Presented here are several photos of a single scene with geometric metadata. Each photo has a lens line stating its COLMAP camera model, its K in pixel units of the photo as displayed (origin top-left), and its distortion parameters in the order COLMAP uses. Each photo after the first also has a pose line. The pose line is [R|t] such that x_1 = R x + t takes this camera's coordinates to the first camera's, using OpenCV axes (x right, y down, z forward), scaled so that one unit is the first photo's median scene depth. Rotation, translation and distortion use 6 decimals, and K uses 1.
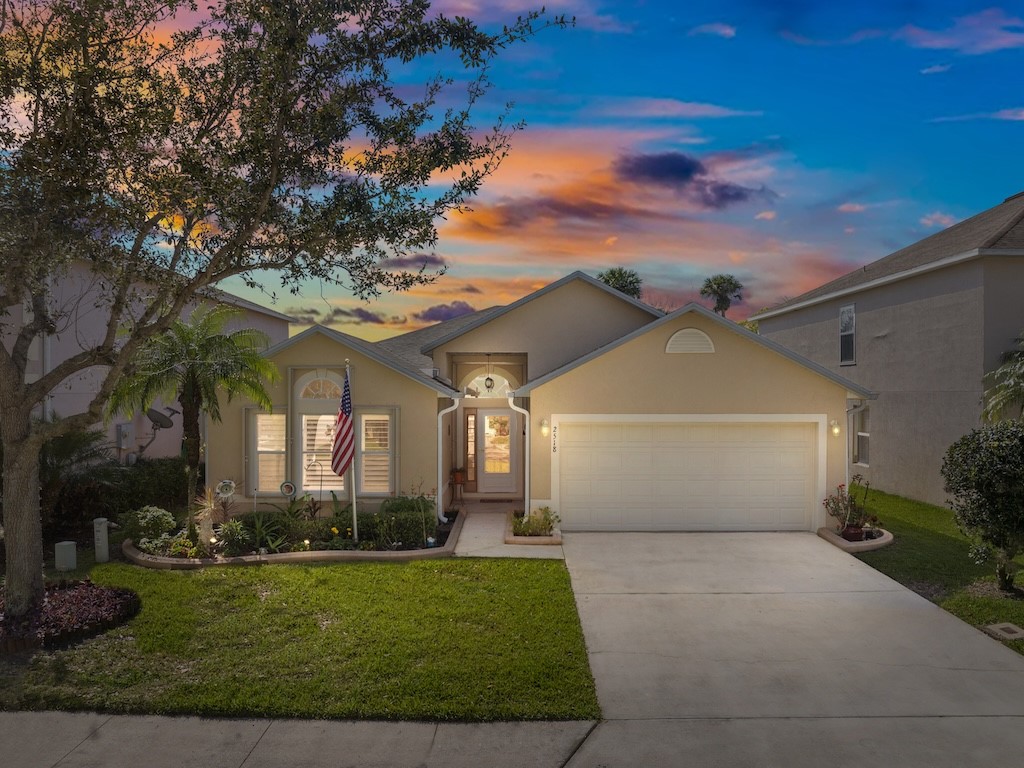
lens RADIAL K [[723.8, 0, 513.7], [0, 723.8, 385.0], [0, 0, 1]] dist [-0.020838, -0.000564]
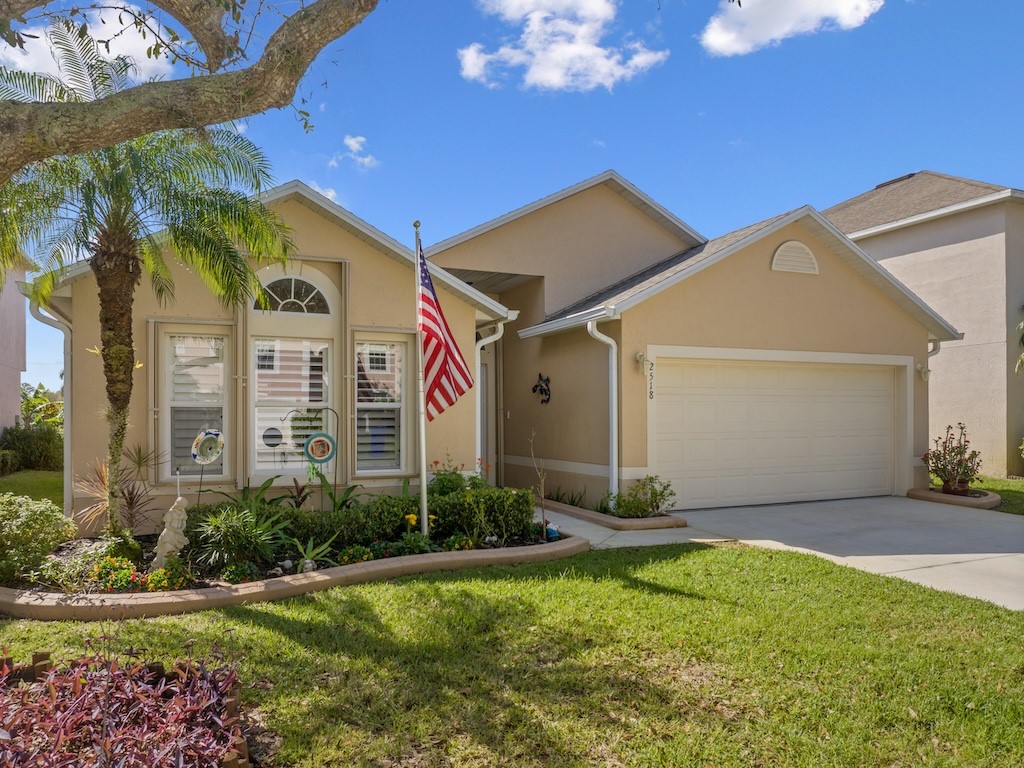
lens RADIAL K [[723.8, 0, 489.2], [0, 723.8, 419.6], [0, 0, 1]] dist [-0.020838, -0.000564]
pose [[0.916627, -0.005893, 0.399701, -0.371831], [0.005006, 0.999982, 0.003263, 0.110149], [-0.399713, -0.000990, 0.916640, 0.414855]]
